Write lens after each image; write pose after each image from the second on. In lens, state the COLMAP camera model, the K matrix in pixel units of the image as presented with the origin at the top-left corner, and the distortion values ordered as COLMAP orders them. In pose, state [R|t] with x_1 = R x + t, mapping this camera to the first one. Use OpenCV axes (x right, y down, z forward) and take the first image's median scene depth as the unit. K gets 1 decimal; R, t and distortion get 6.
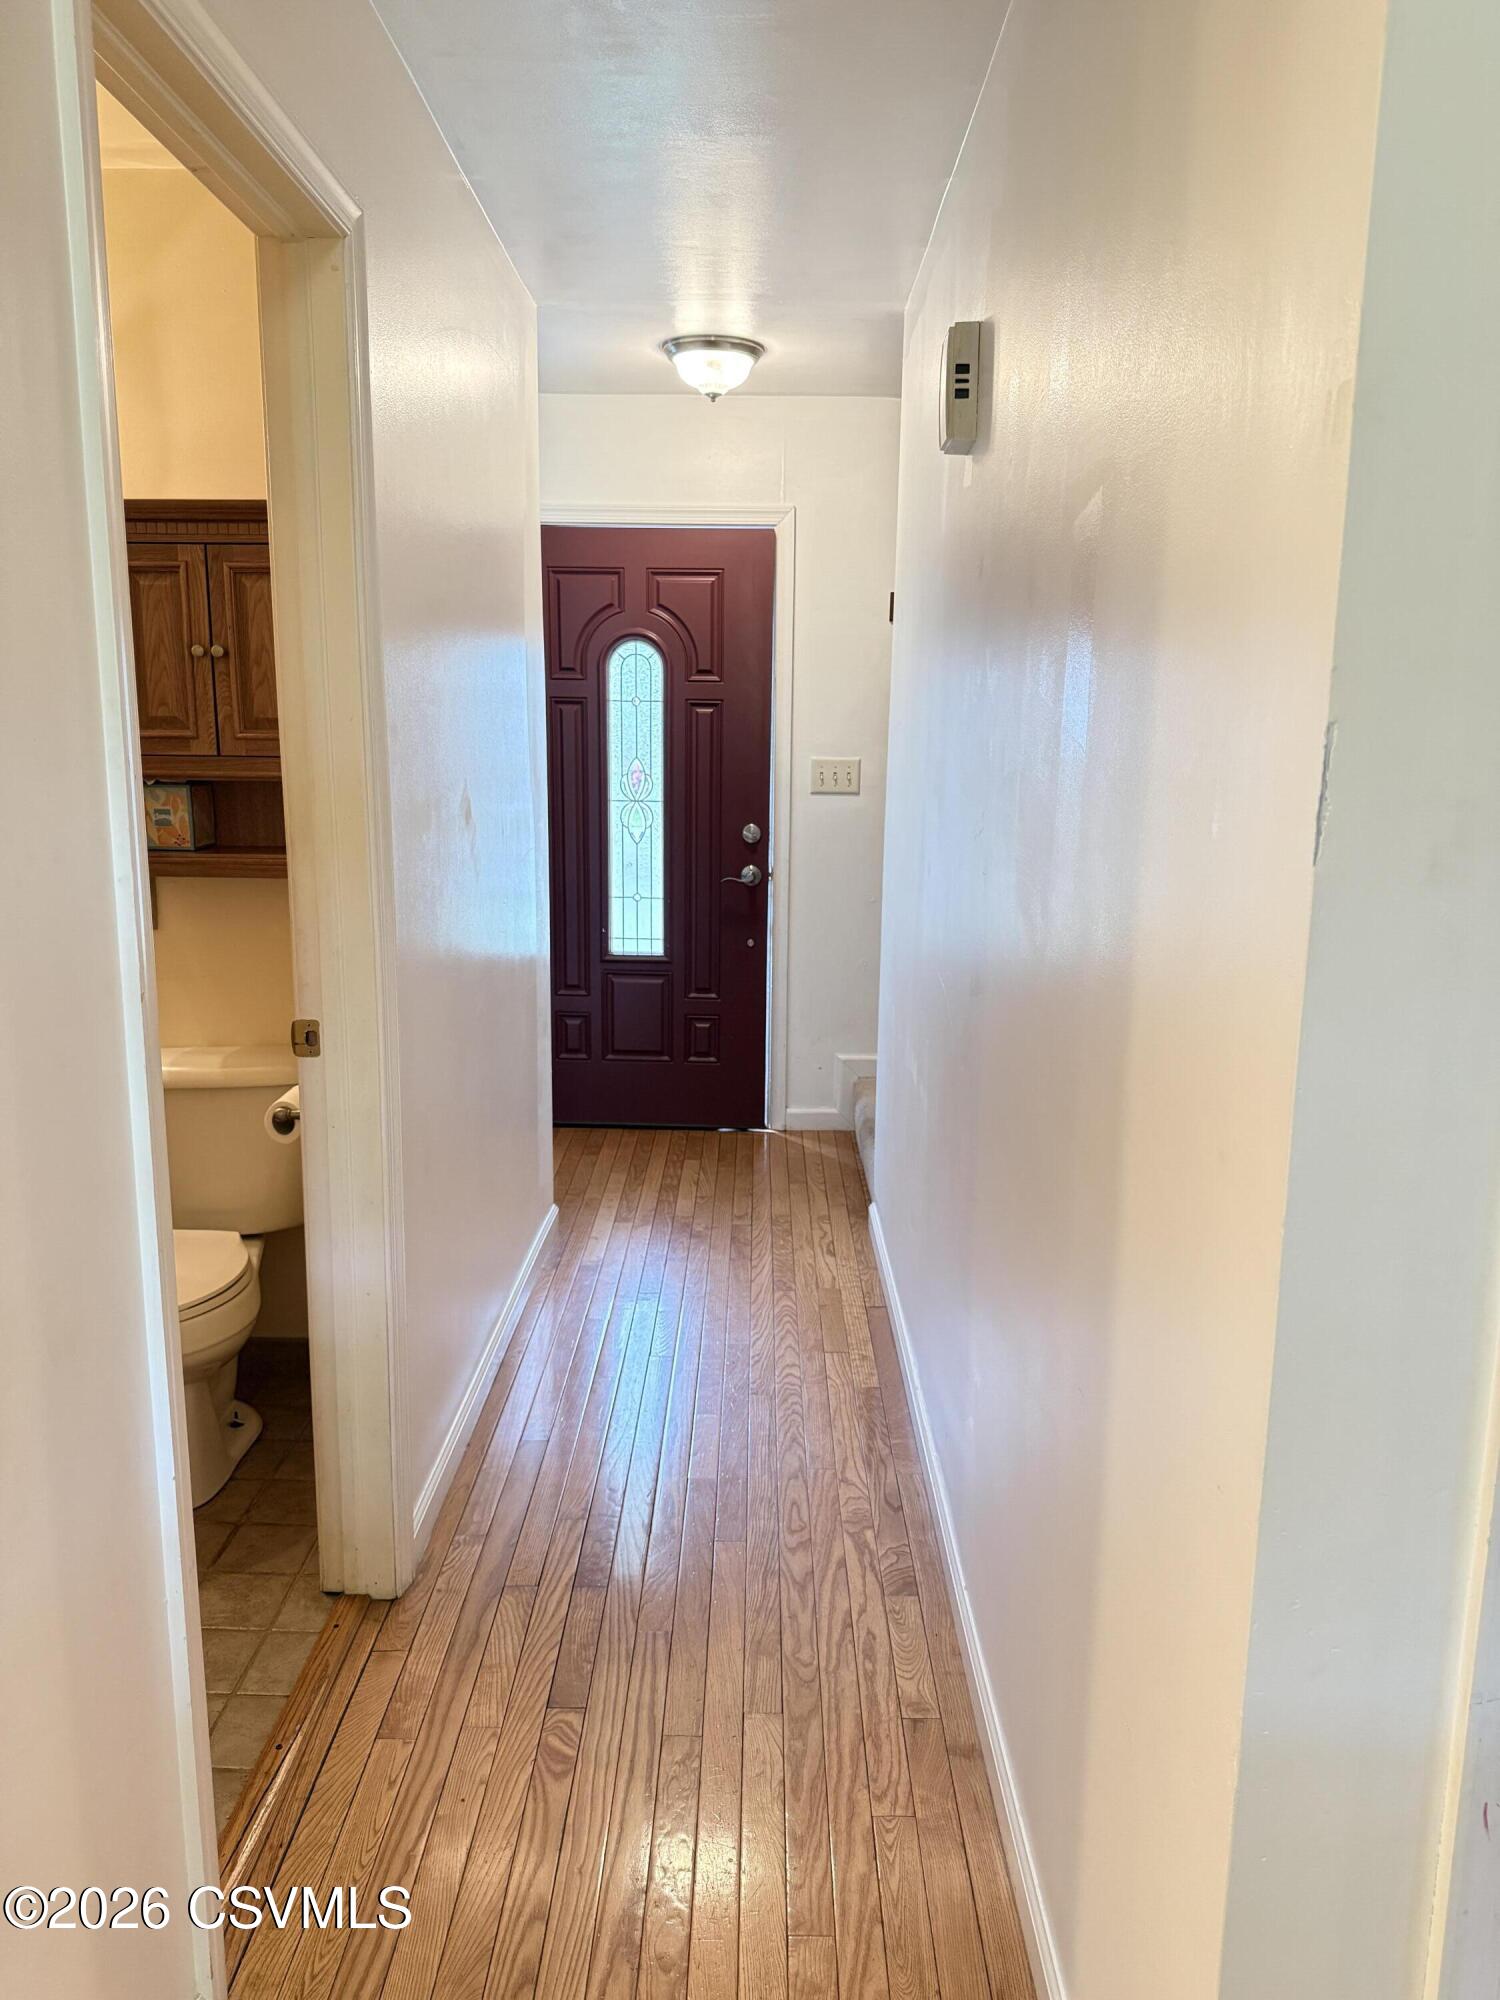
lens RADIAL K [[1413.9, 0, 748.8], [0, 1413.9, 995.4], [0, 0, 1]] dist [0.002124, 0.000433]
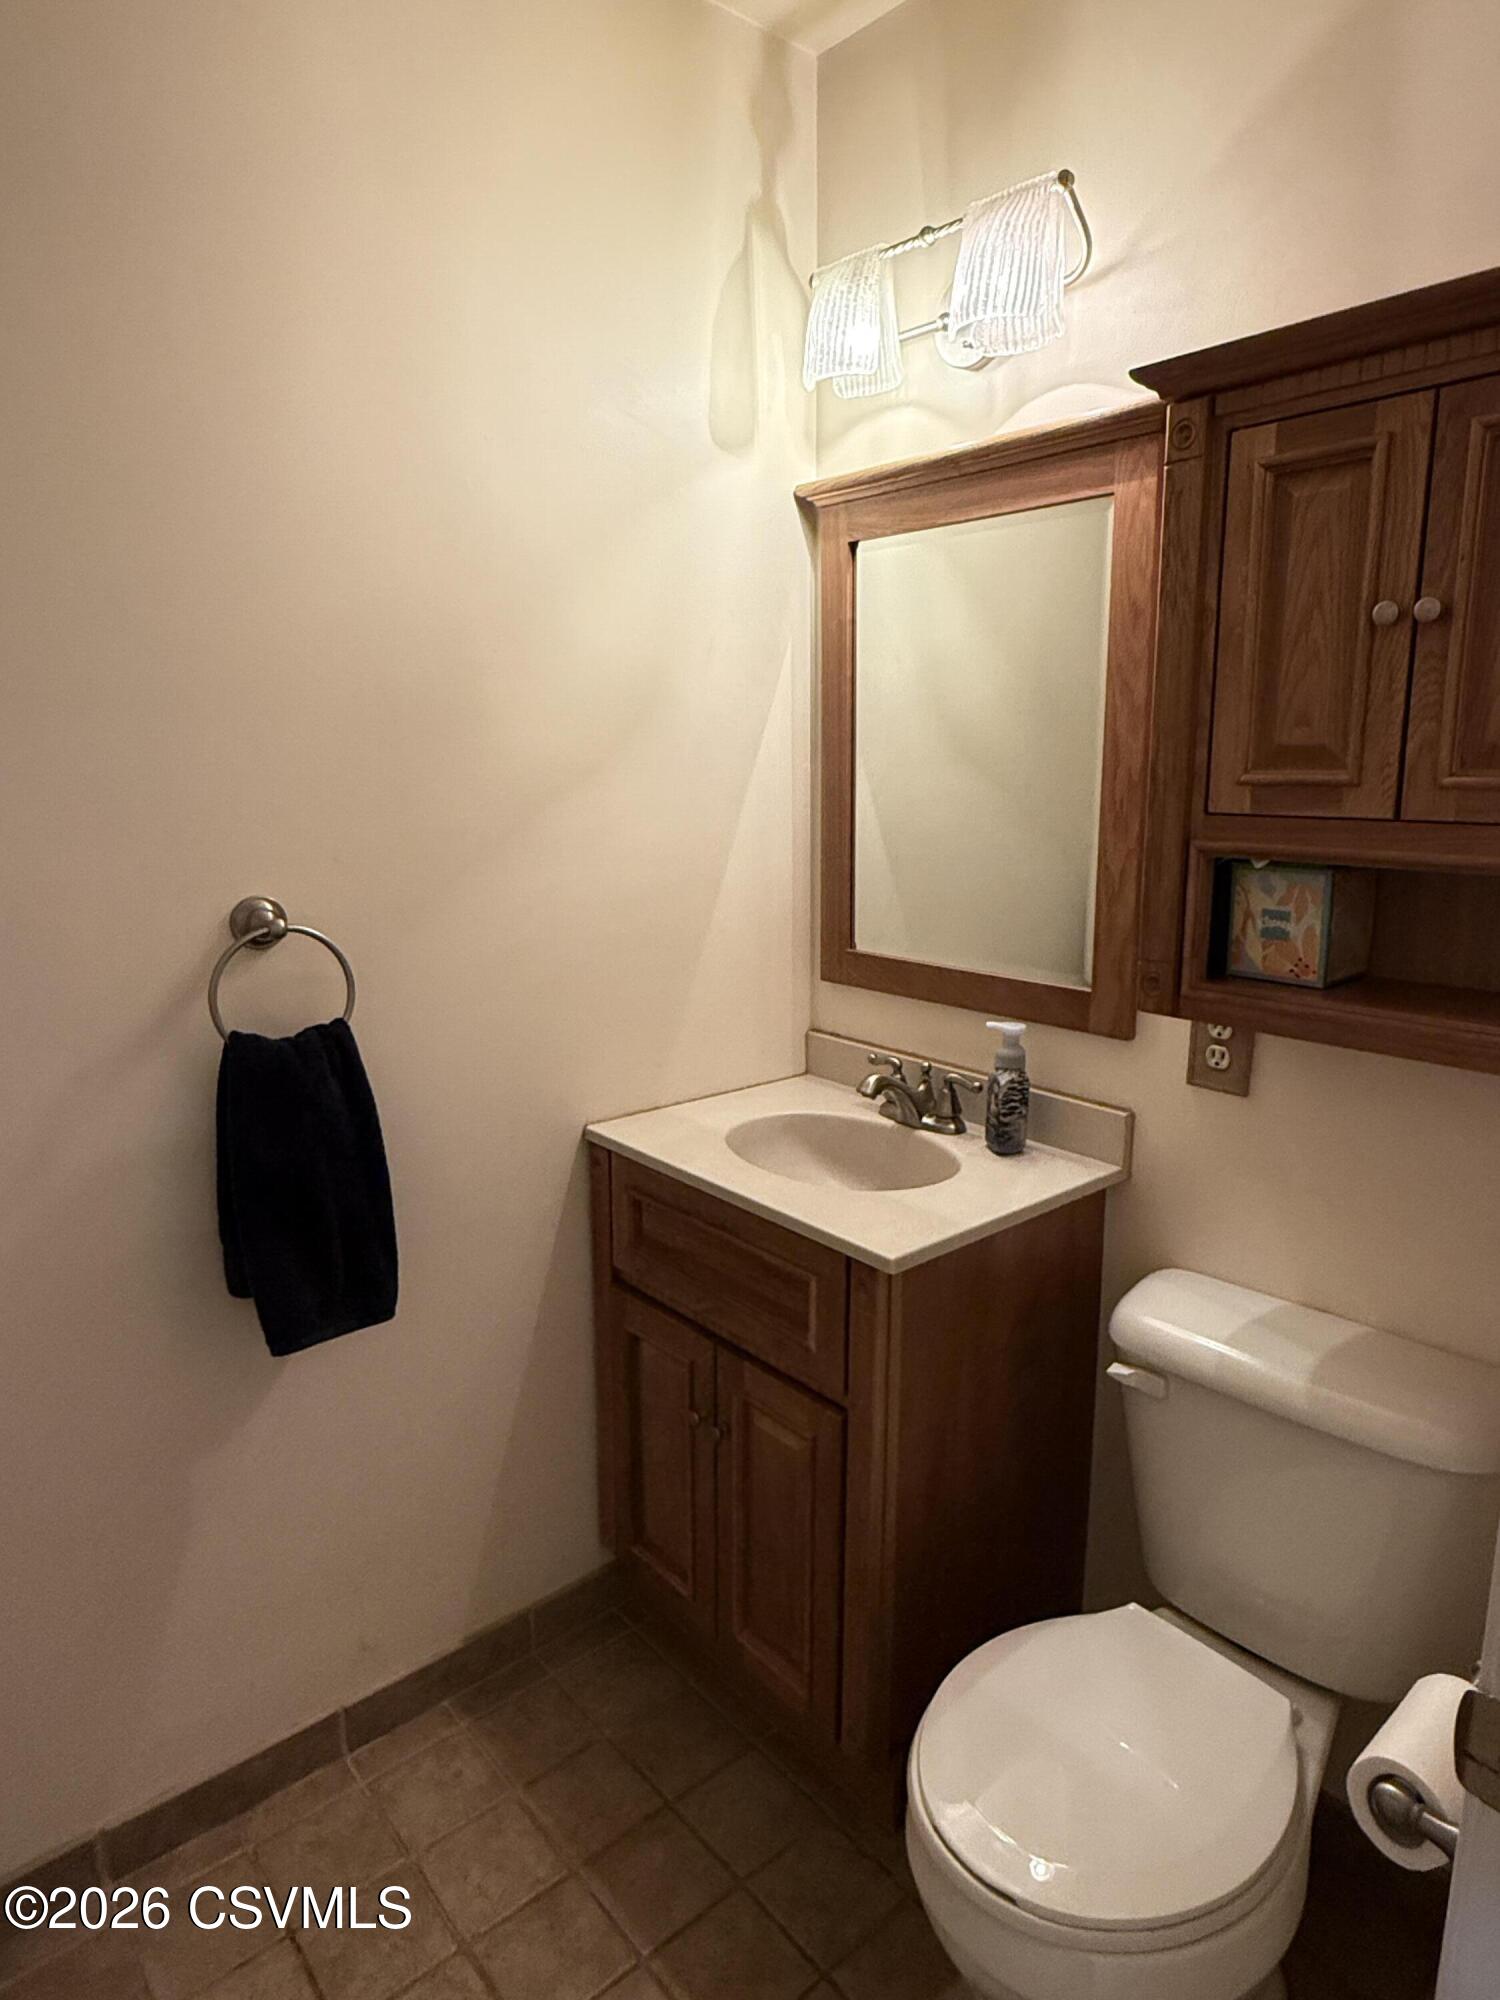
lens RADIAL K [[1190.1, 0, 755.8], [0, 1190.1, 993.8], [0, 0, 1]] dist [0.004374, 0.000880]
pose [[0.654549, 0.133482, -0.744143, -0.199690], [-0.129075, 0.989569, 0.063971, -0.106103], [0.744920, 0.054178, 0.664951, 0.550520]]
